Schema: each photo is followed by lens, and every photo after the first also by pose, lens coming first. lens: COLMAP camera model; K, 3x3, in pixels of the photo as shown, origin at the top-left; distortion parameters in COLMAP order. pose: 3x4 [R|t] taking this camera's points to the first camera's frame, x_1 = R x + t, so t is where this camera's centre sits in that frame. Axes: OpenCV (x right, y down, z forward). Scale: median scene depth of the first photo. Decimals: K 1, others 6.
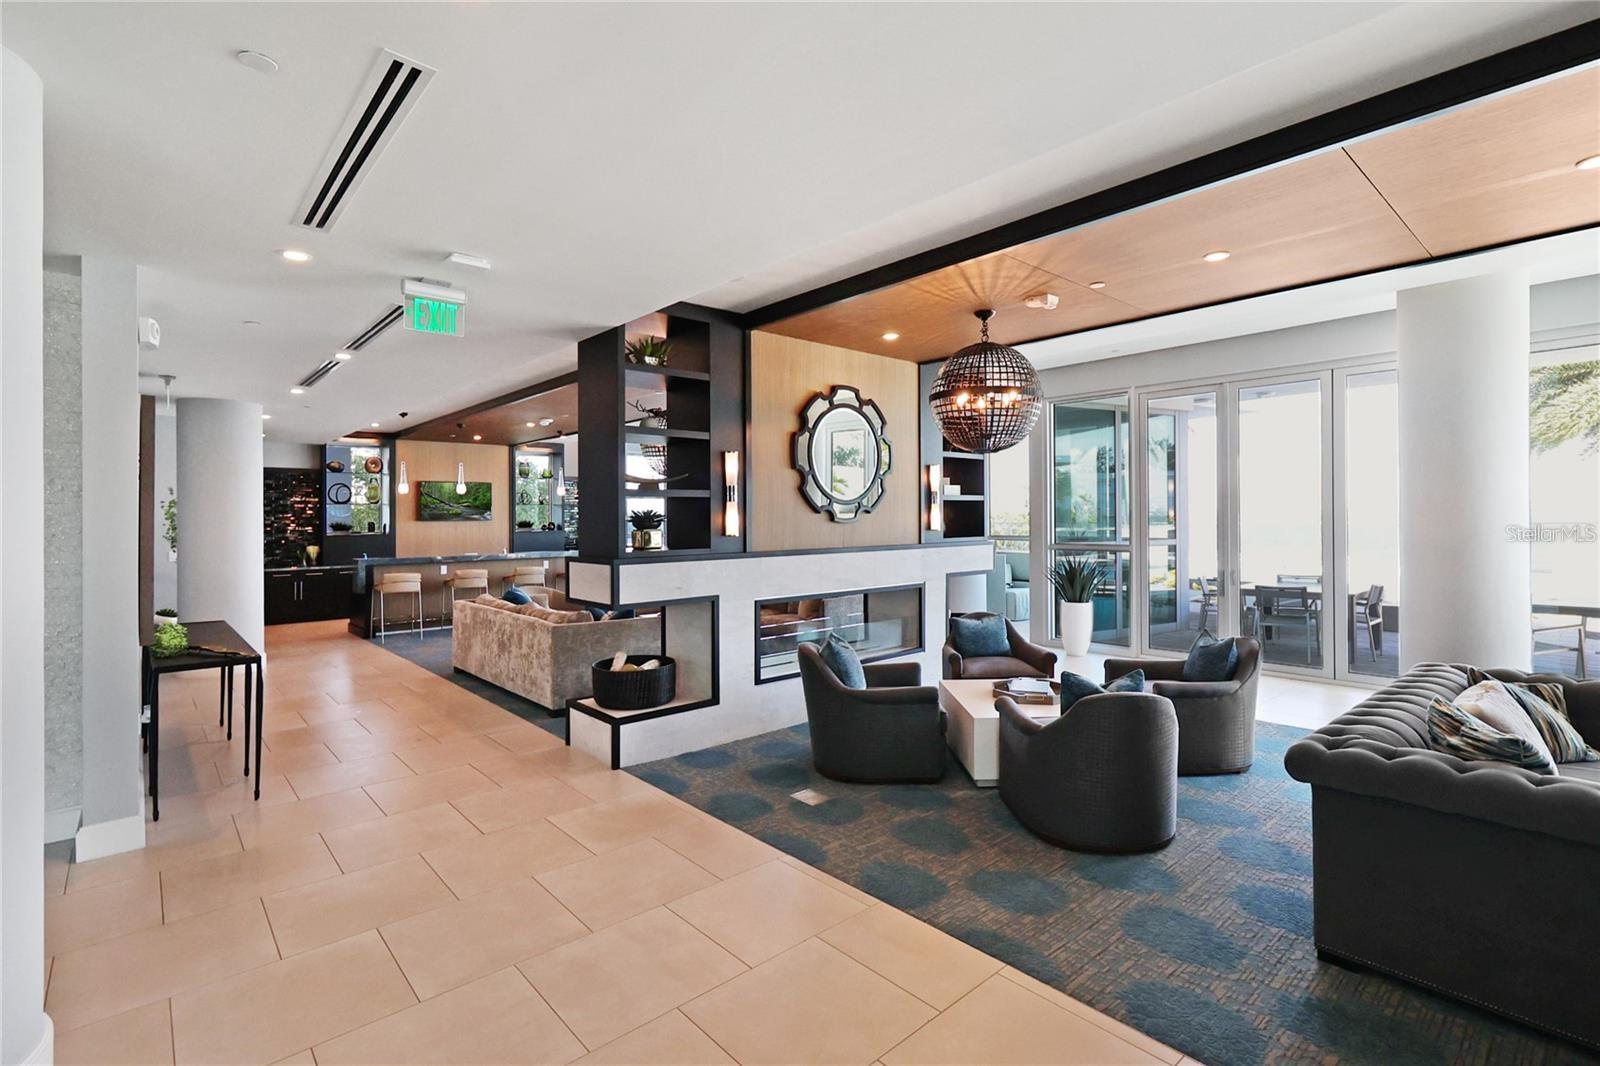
lens RADIAL K [[744.1, 0, 800.0], [0, 744.1, 533.0], [0, 0, 1]] dist [0.000262, -0.000037]
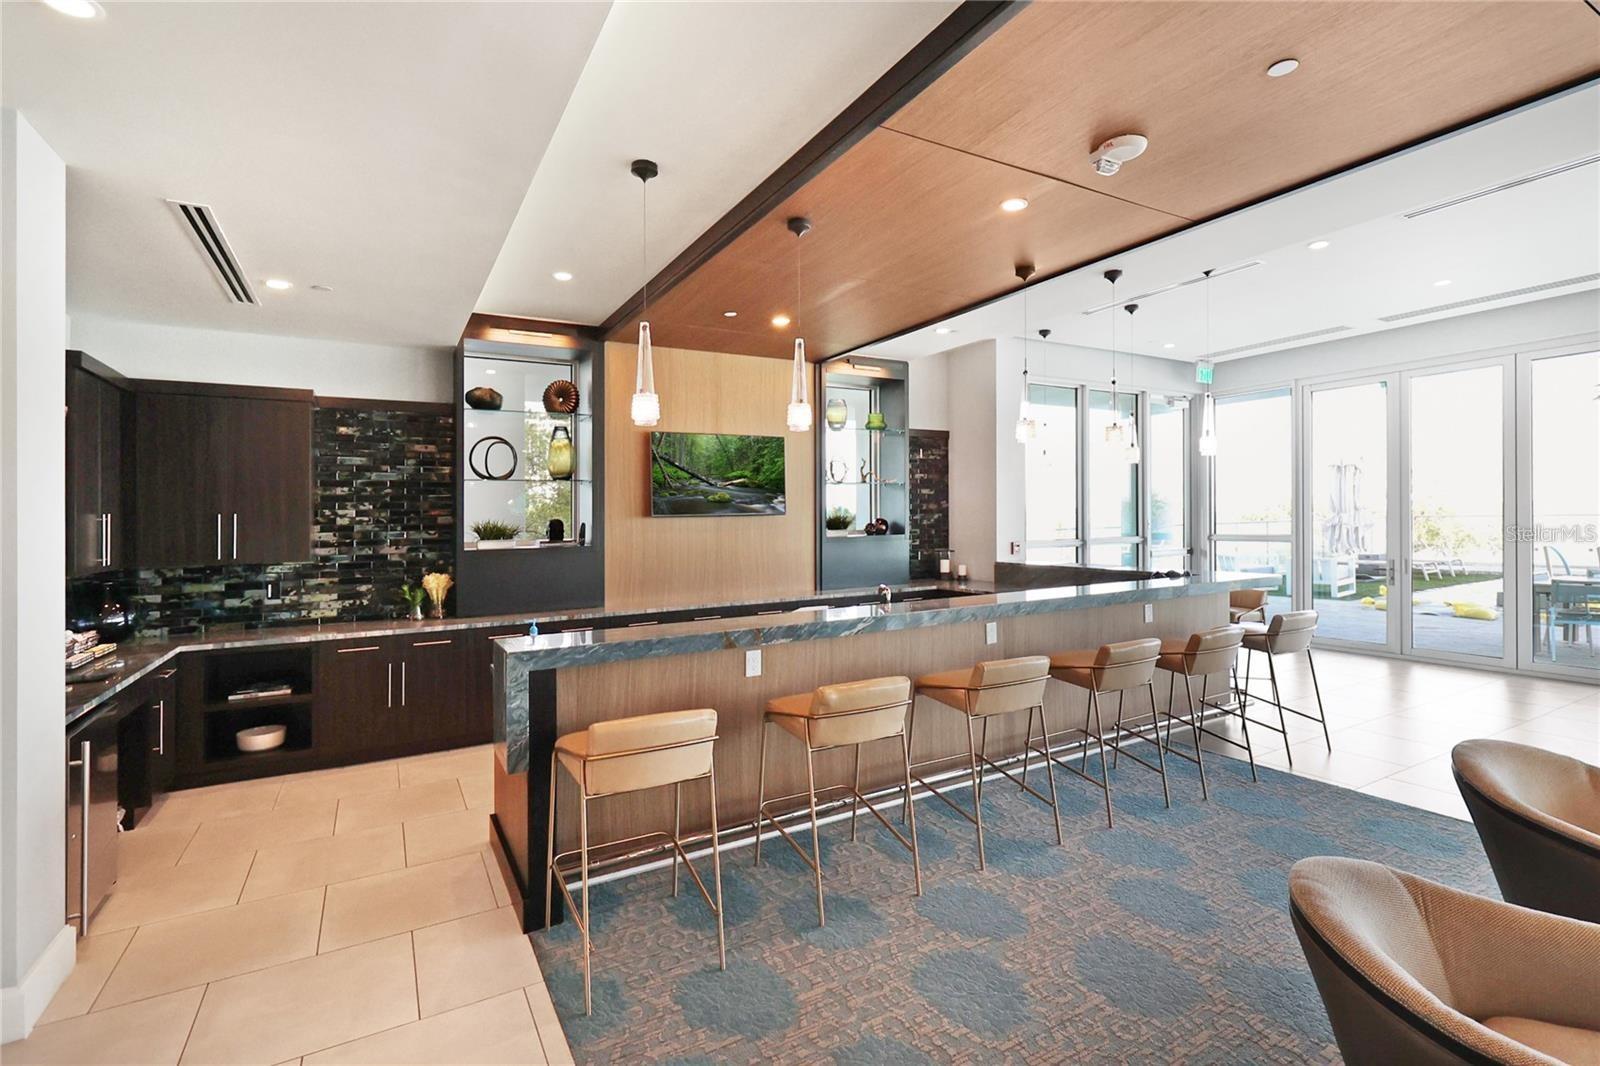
lens RADIAL K [[744.1, 0, 800.0], [0, 744.1, 533.0], [0, 0, 1]] dist [0.000262, -0.000037]
pose [[0.976762, -0.004591, -0.214278, -0.344471], [0.004802, 0.999988, 0.000465, -0.006255], [0.214273, -0.001484, 0.976773, 0.607492]]
